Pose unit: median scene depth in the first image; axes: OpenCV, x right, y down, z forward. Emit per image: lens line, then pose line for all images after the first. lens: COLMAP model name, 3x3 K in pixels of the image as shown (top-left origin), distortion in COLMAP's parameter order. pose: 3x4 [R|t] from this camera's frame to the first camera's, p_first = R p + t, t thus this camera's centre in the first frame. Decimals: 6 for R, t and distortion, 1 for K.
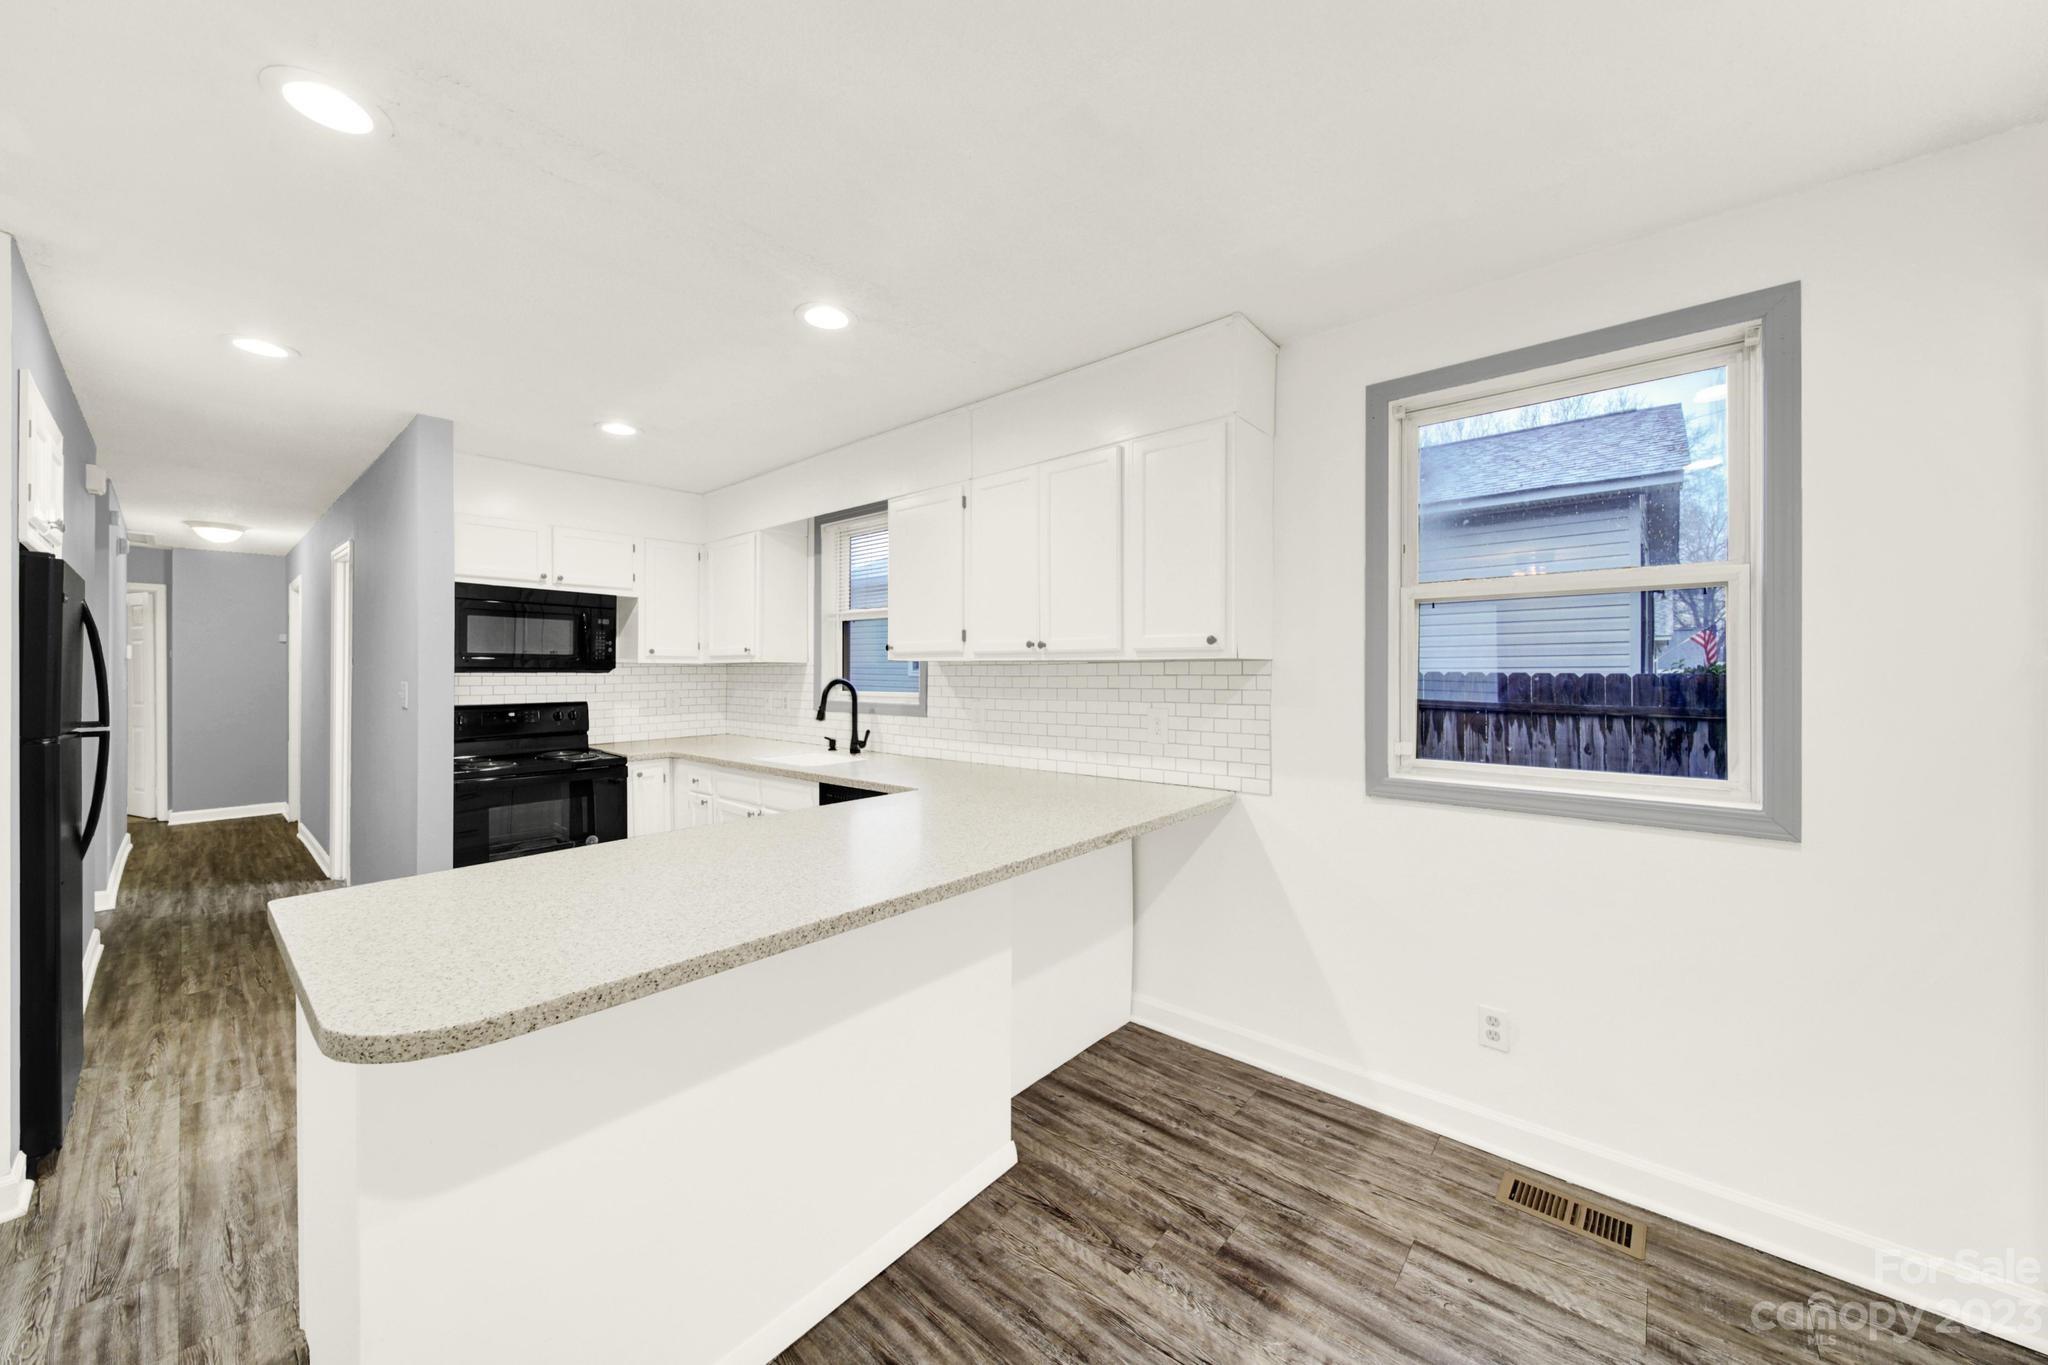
lens RADIAL K [[726.8, 0, 1024.0], [0, 726.8, 682.5], [0, 0, 1]] dist [0.008287, -0.003924]
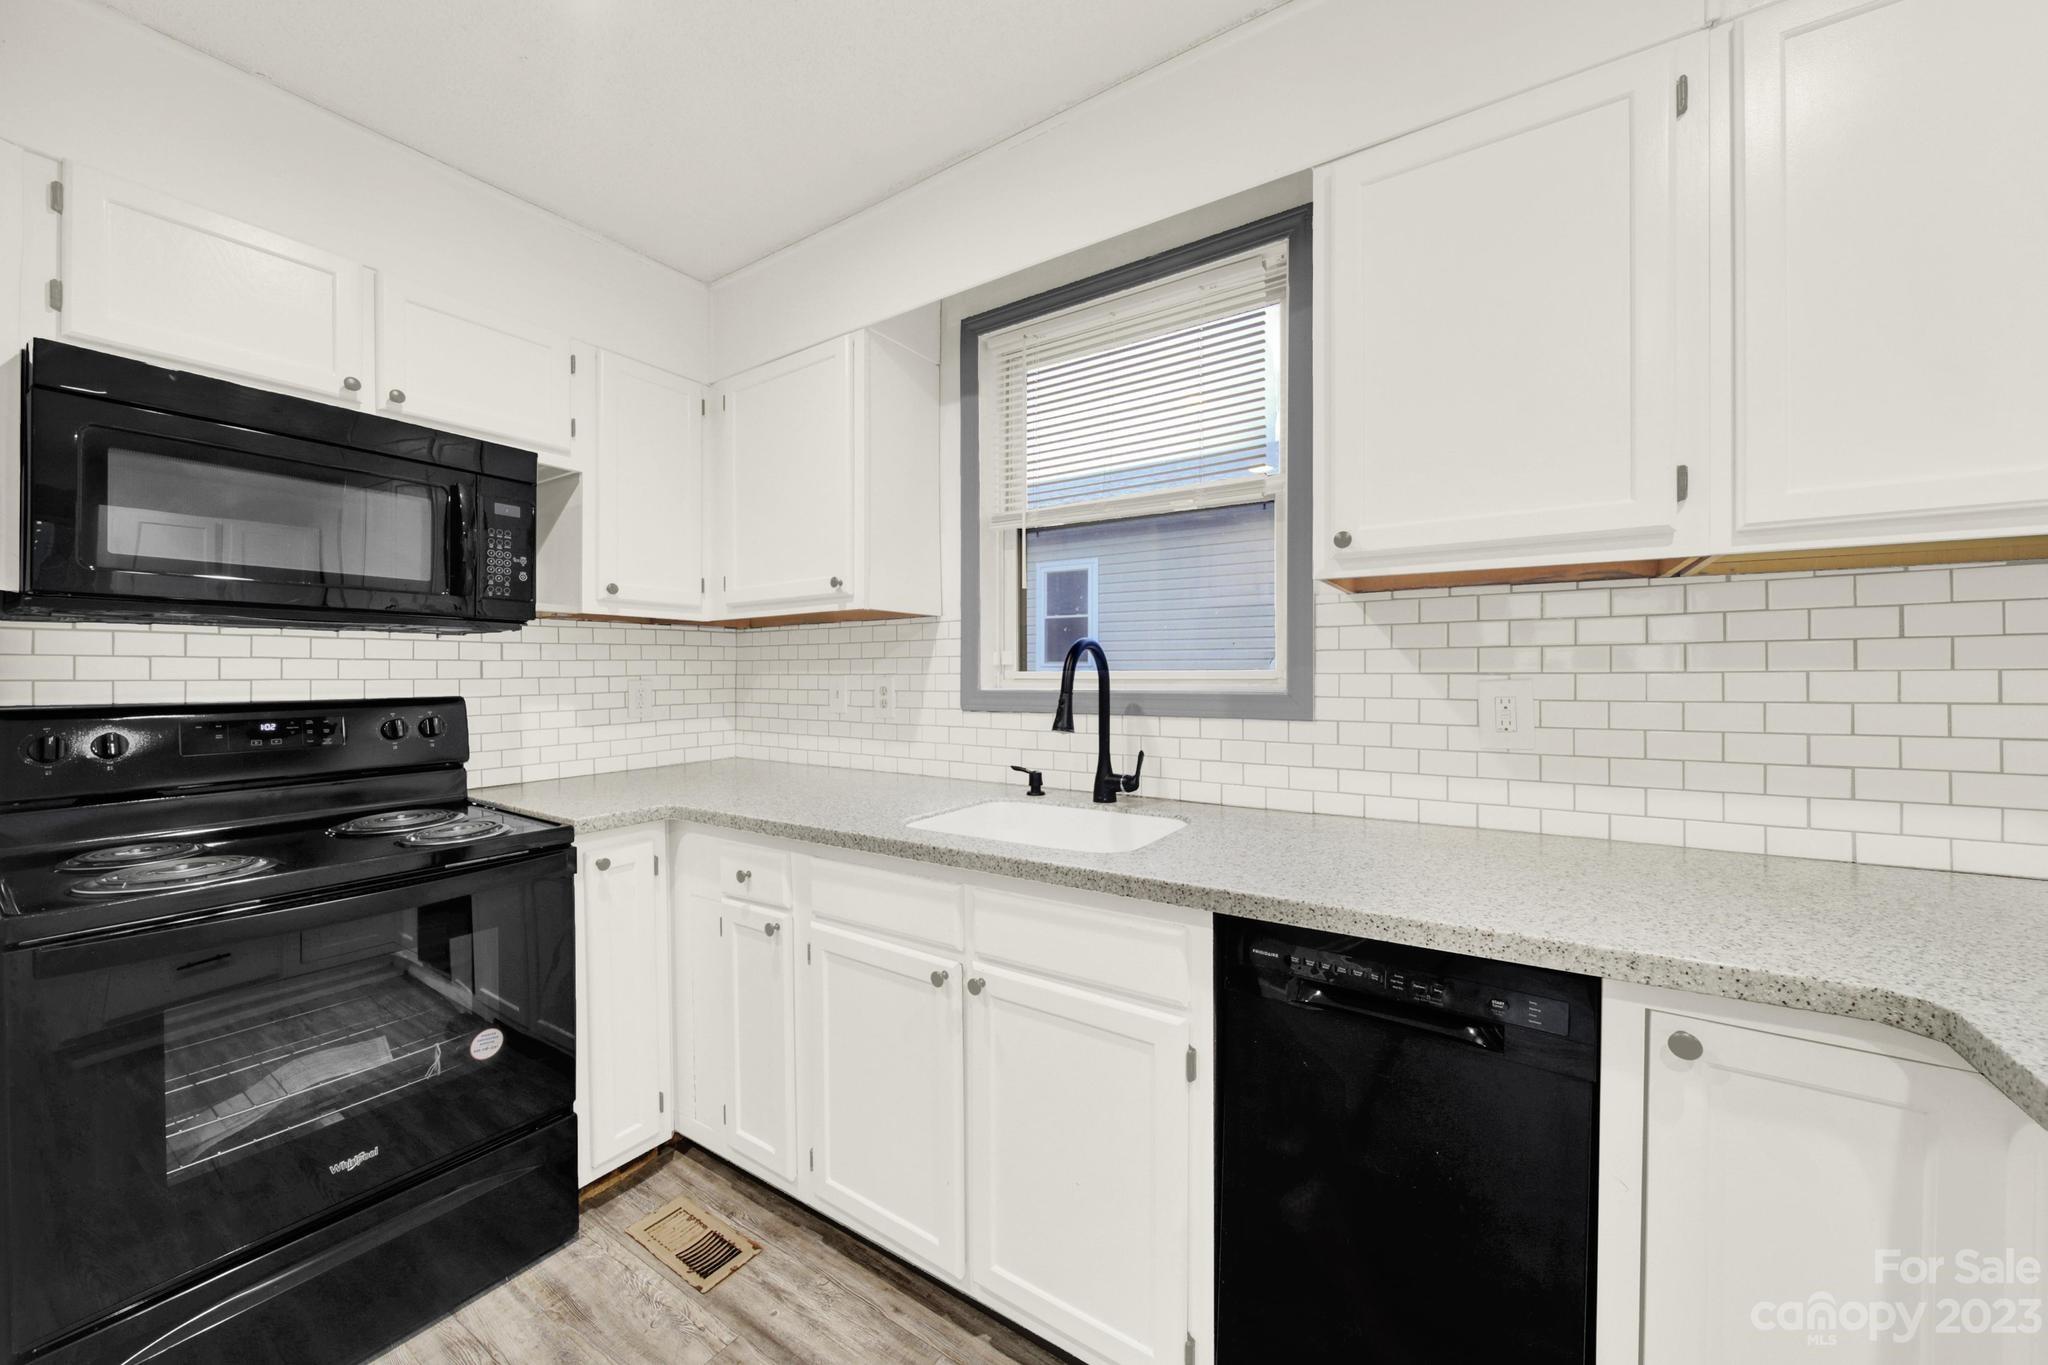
lens RADIAL K [[742.7, 0, 1024.0], [0, 742.7, 682.5], [0, 0, 1]] dist [0.000594, 0.000030]
pose [[0.991809, -0.005532, 0.127611, -0.574623], [0.006133, 0.999972, -0.004313, 0.039929], [-0.127584, 0.005060, 0.991815, 0.912094]]
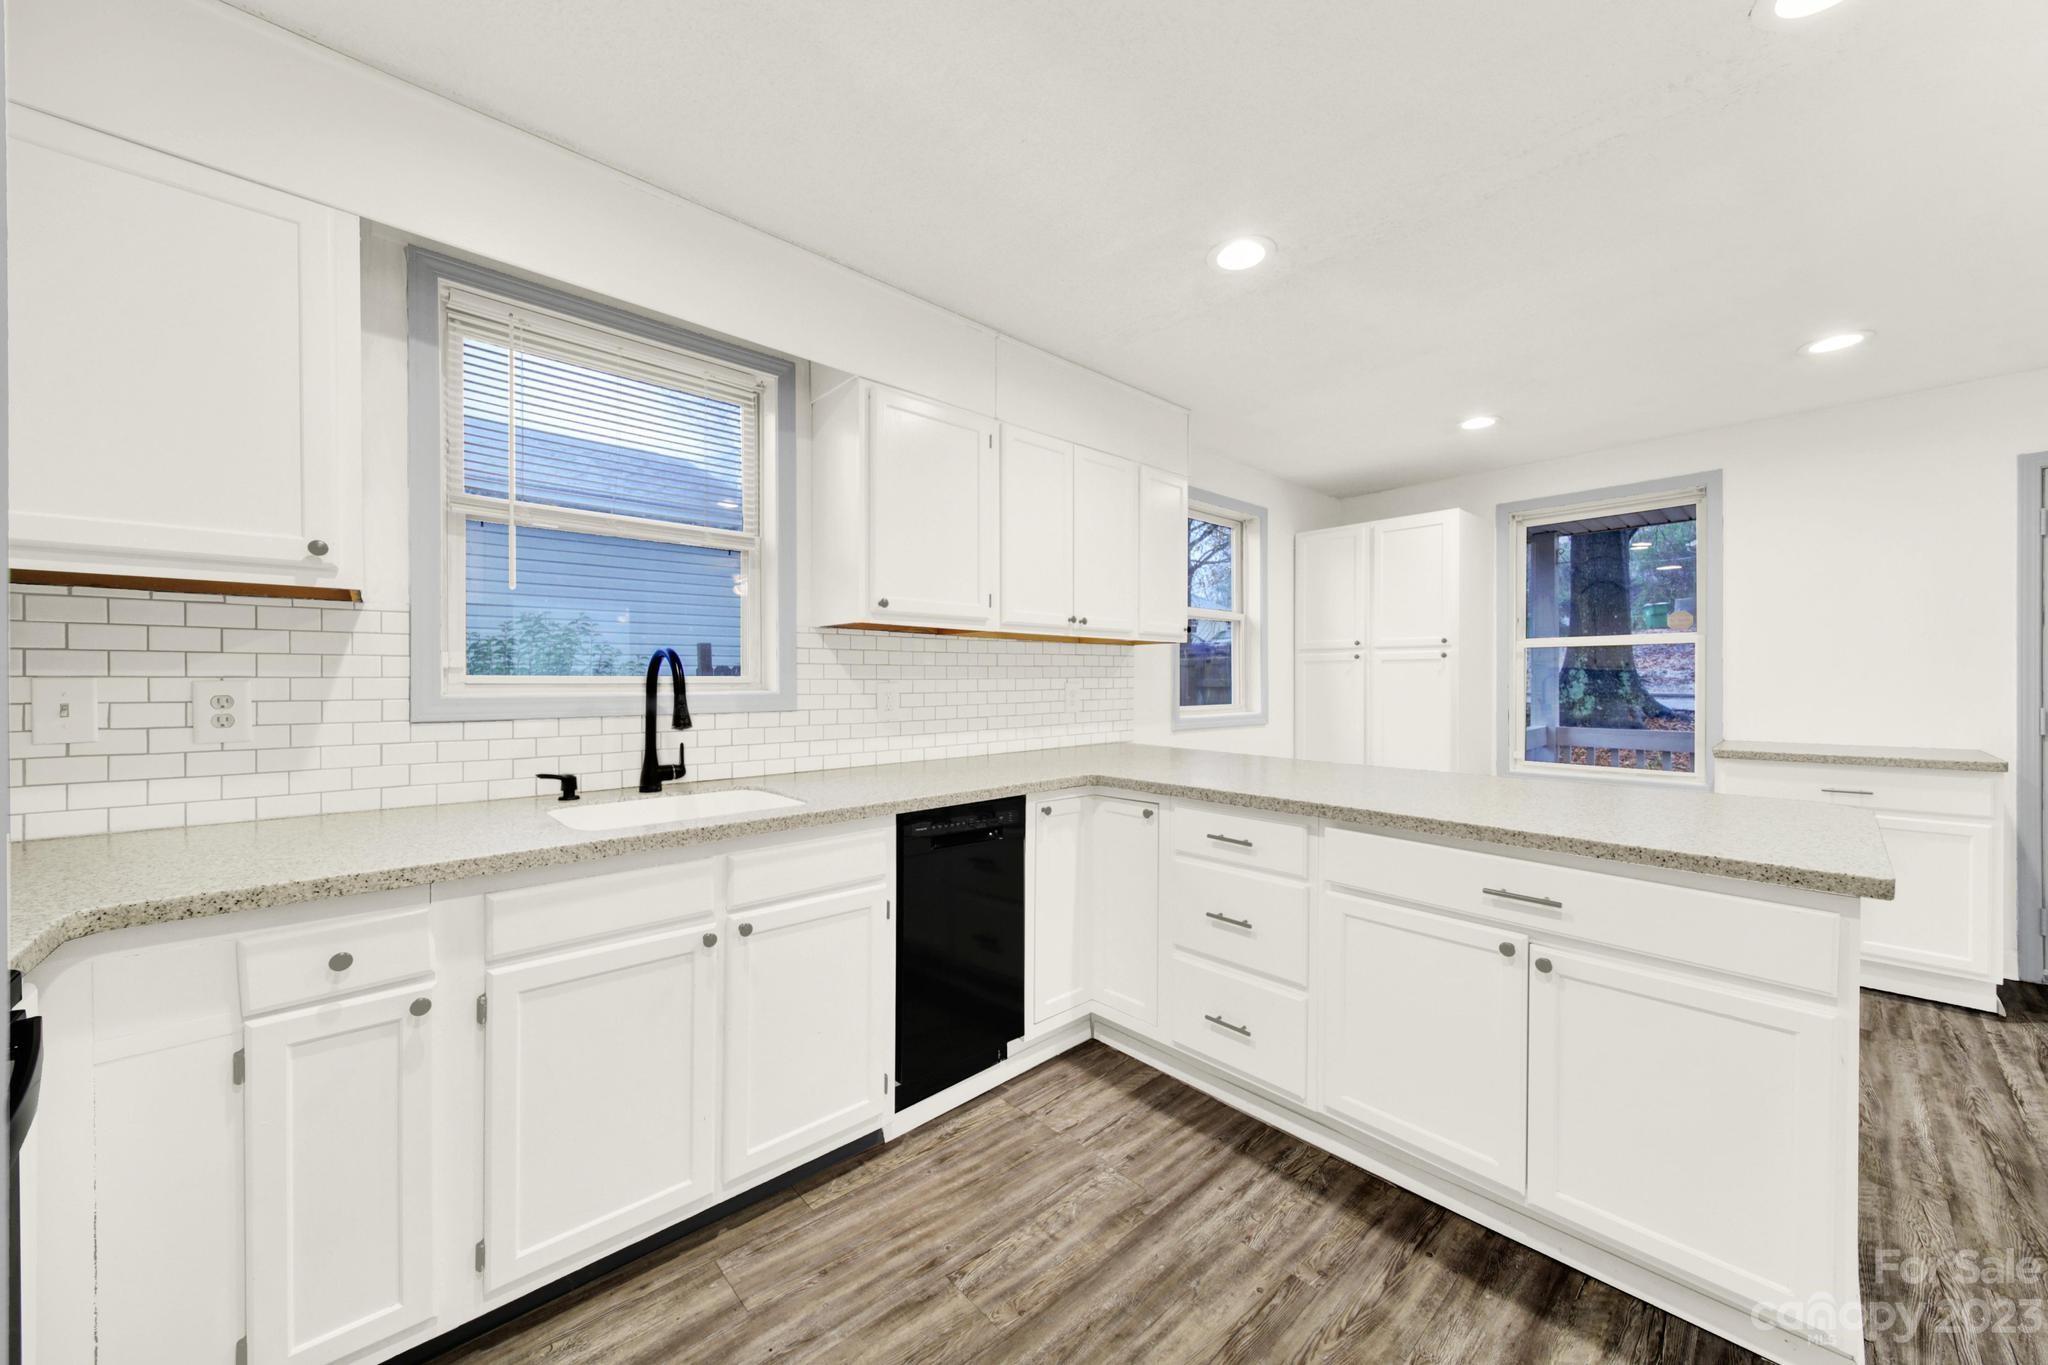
lens RADIAL K [[742.7, 0, 1024.0], [0, 742.7, 682.5], [0, 0, 1]] dist [0.000594, 0.000030]
pose [[0.108892, -0.006115, 0.994035, -1.221600], [0.012654, 0.999909, 0.004765, 0.034317], [-0.993973, 0.012059, 0.108959, 1.141477]]
